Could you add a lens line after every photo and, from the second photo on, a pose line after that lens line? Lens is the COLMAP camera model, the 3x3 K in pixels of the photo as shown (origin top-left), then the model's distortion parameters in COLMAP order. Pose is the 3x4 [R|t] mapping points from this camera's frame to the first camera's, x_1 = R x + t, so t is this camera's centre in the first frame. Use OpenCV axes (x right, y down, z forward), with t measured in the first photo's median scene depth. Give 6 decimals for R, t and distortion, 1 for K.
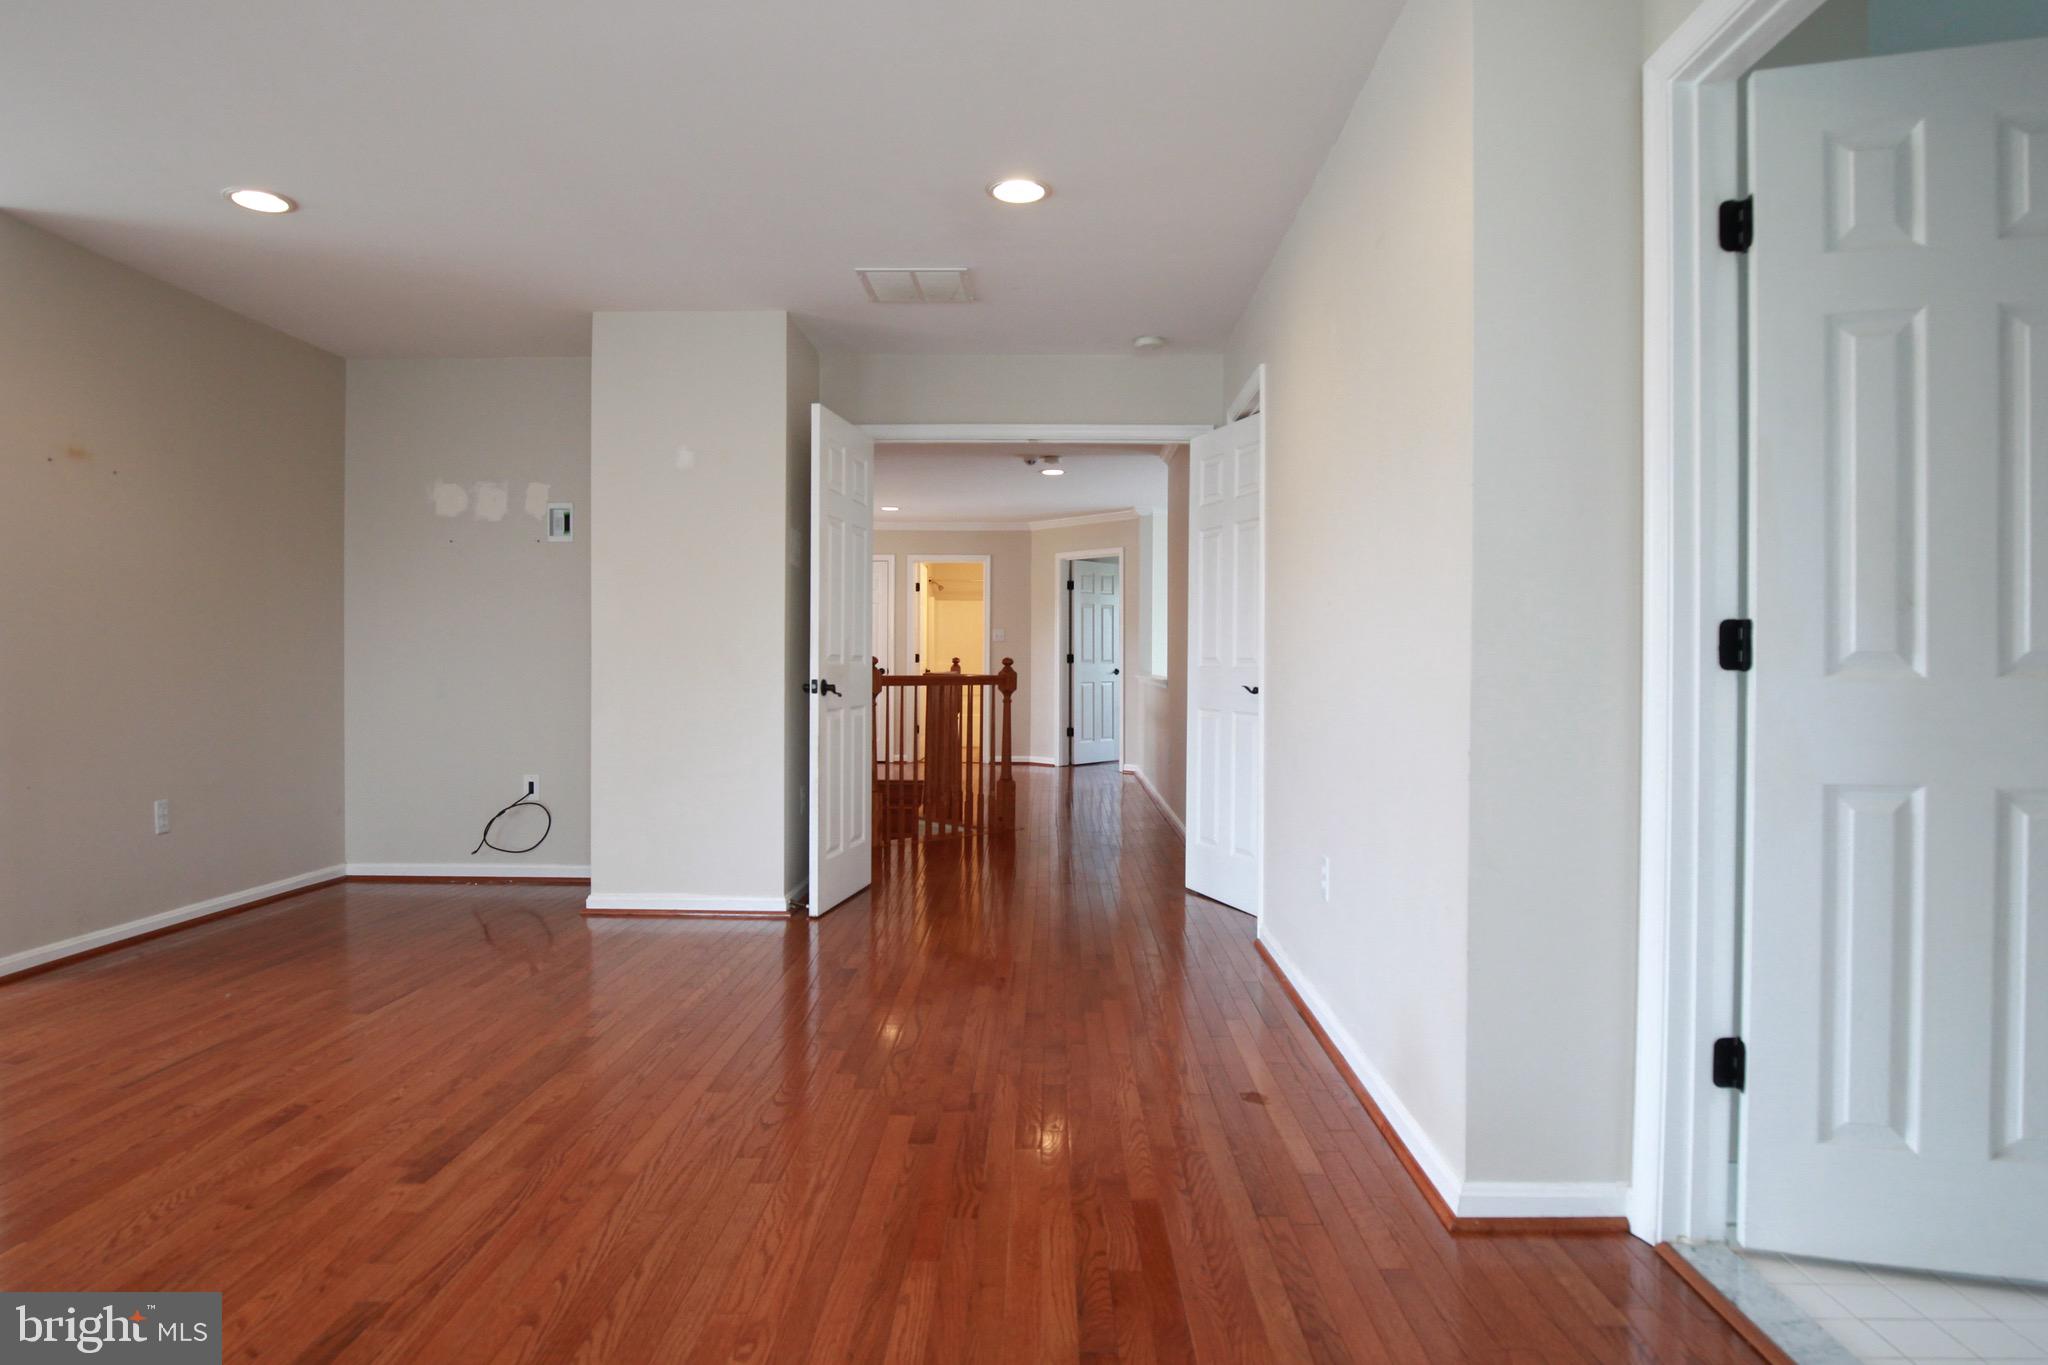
lens RADIAL K [[1226.1, 0, 1024.2], [0, 1226.1, 682.2], [0, 0, 1]] dist [-0.035145, -0.001933]
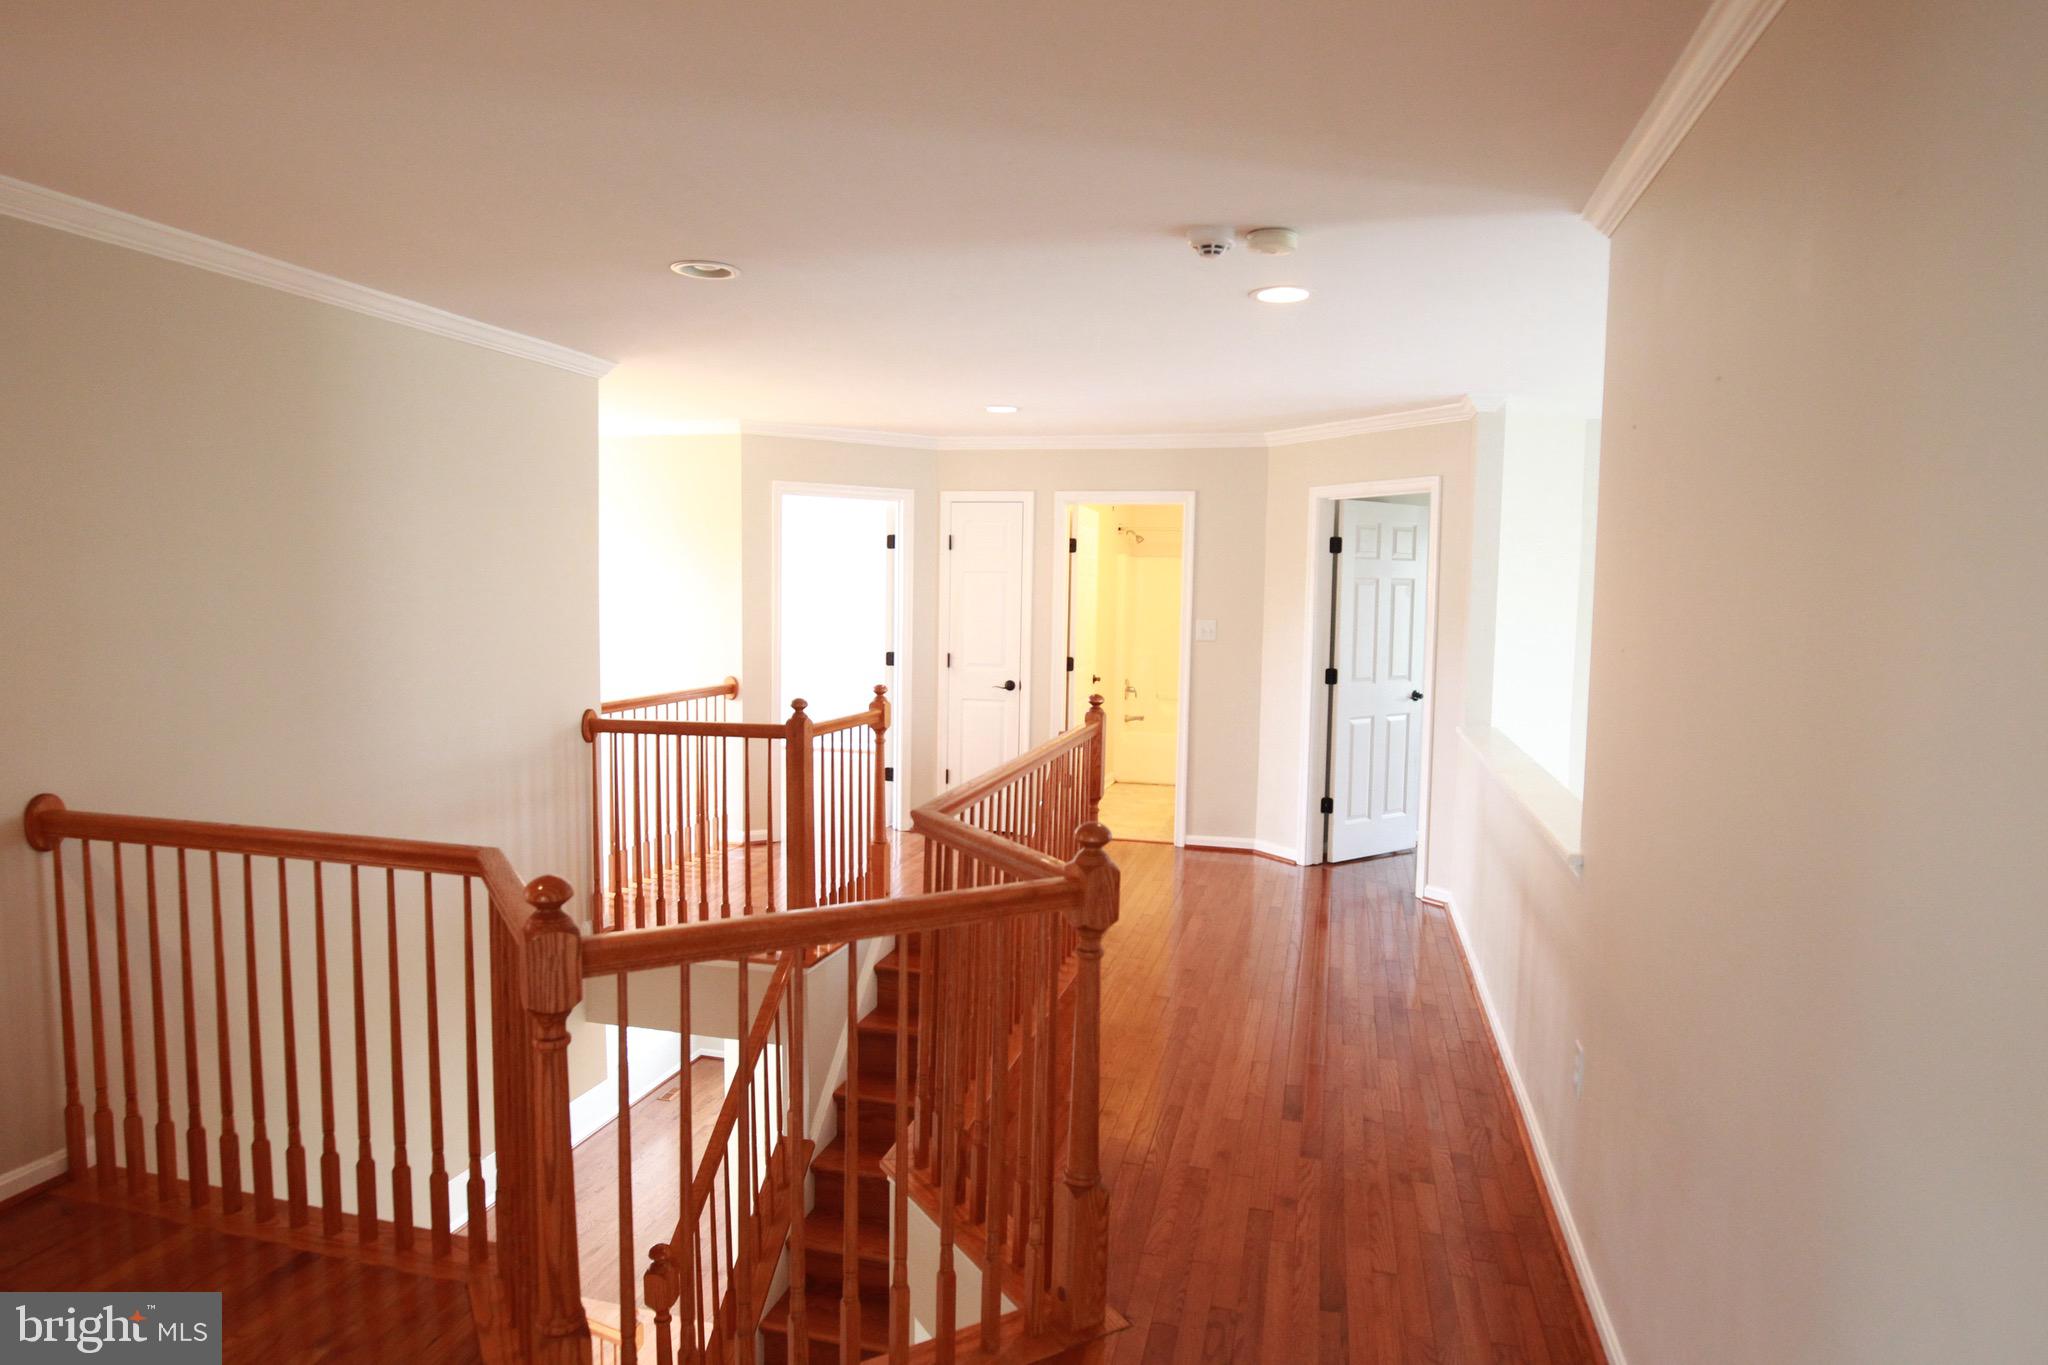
lens RADIAL K [[1250.1, 0, 1005.8], [0, 1250.1, 684.4], [0, 0, 1]] dist [-0.034171, -0.000571]
pose [[0.972899, 0.031336, -0.229096, 0.023314], [-0.018779, 0.998210, 0.056789, -0.044828], [0.230465, -0.050948, 0.971746, 0.407478]]
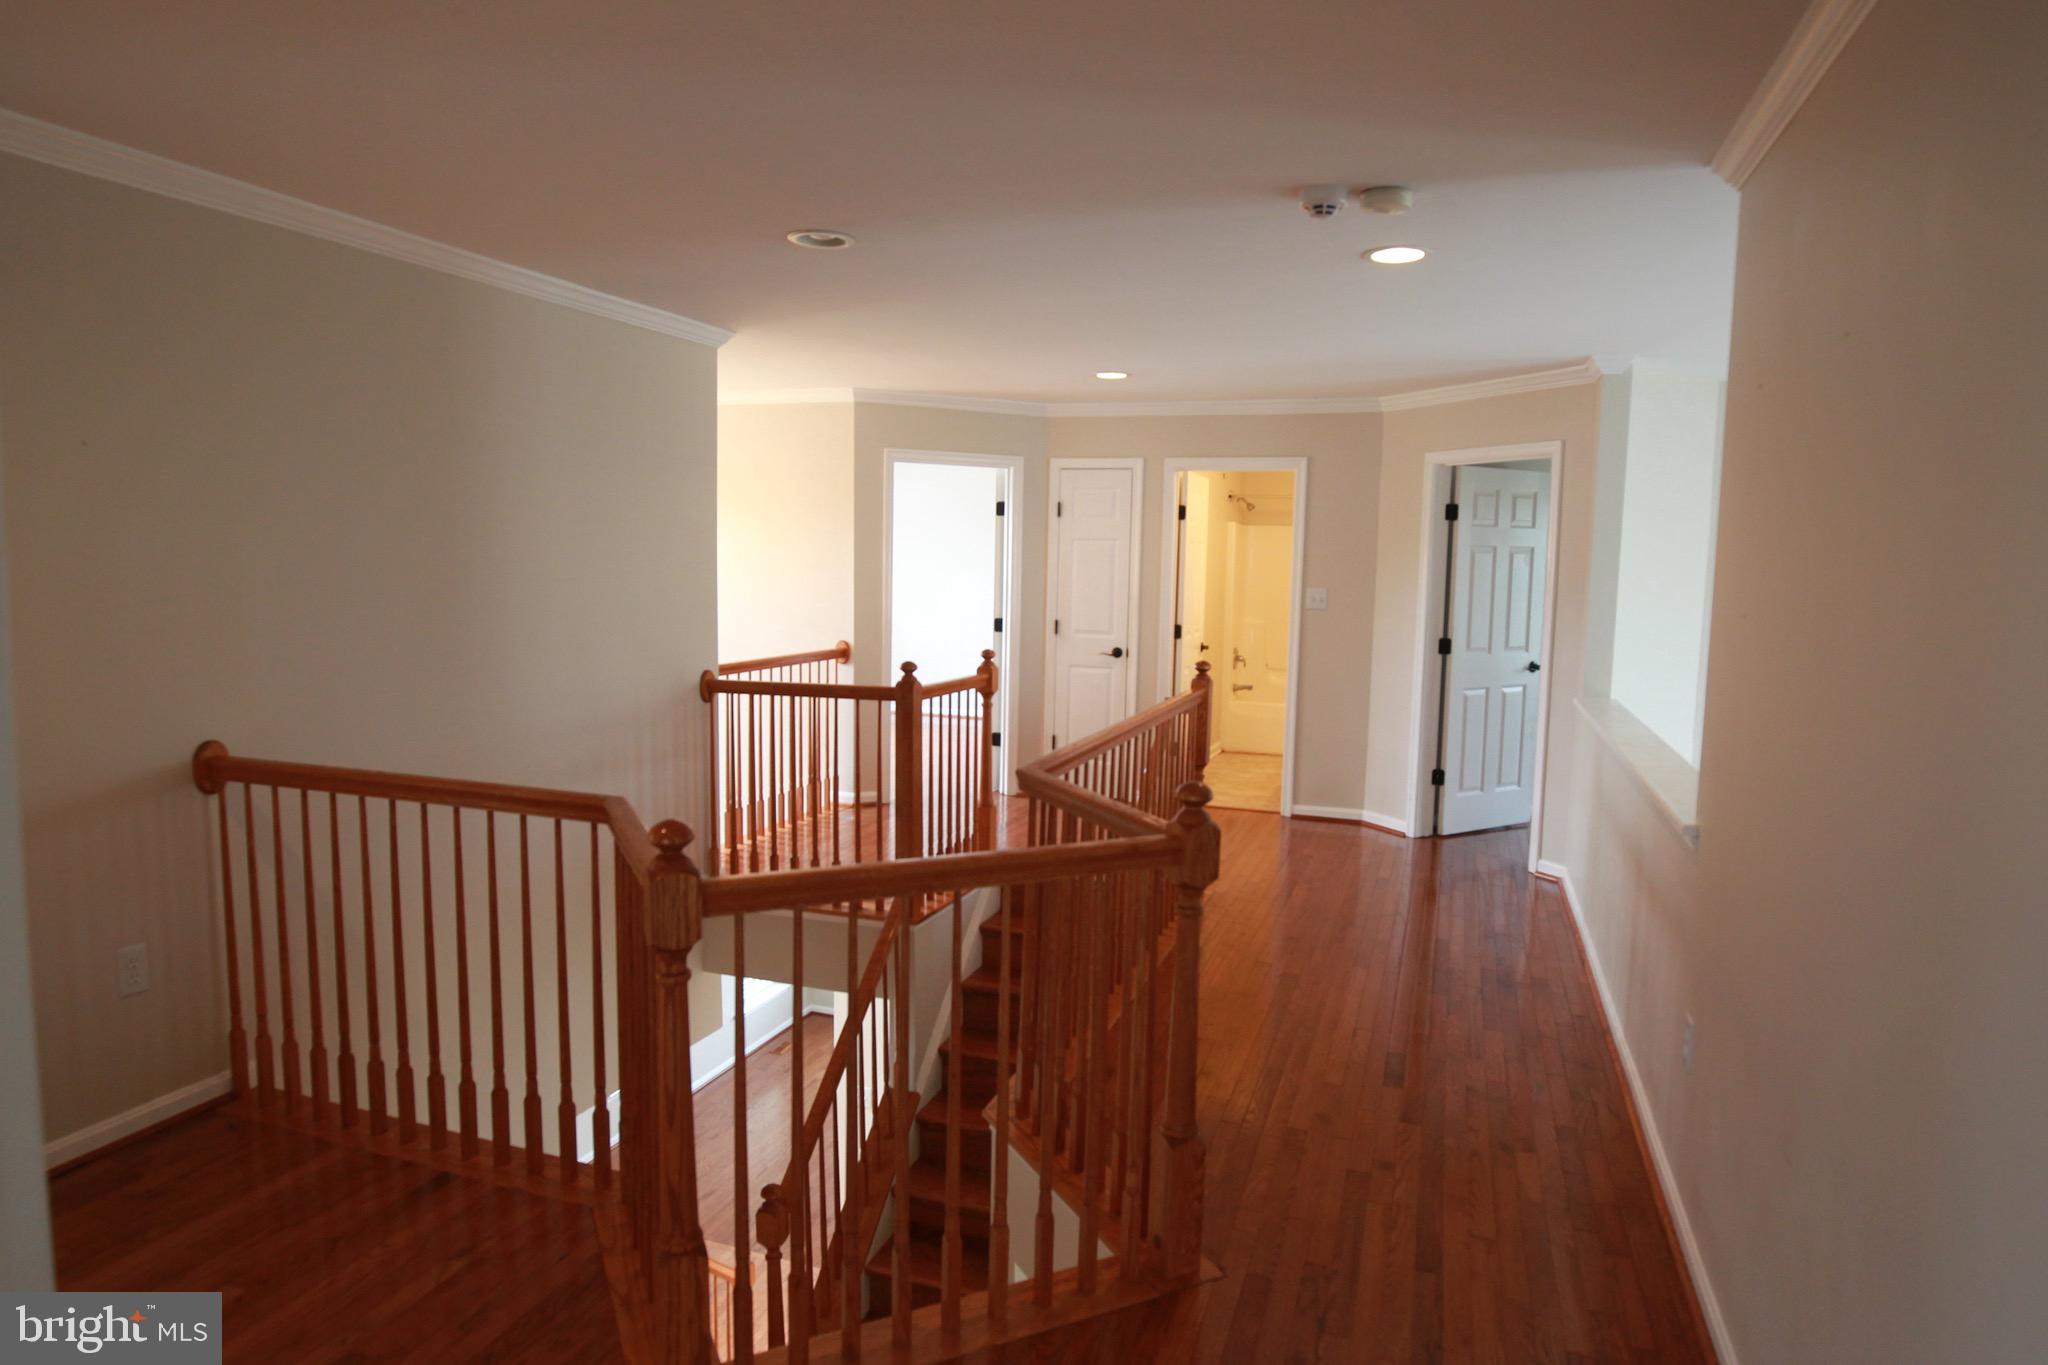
lens RADIAL K [[1250.1, 0, 1005.8], [0, 1250.1, 684.4], [0, 0, 1]] dist [-0.034171, -0.000571]
pose [[0.949030, 0.047859, -0.311532, 0.025168], [-0.023141, 0.996317, 0.082564, -0.043354], [0.314336, -0.071146, 0.946642, 0.403408]]
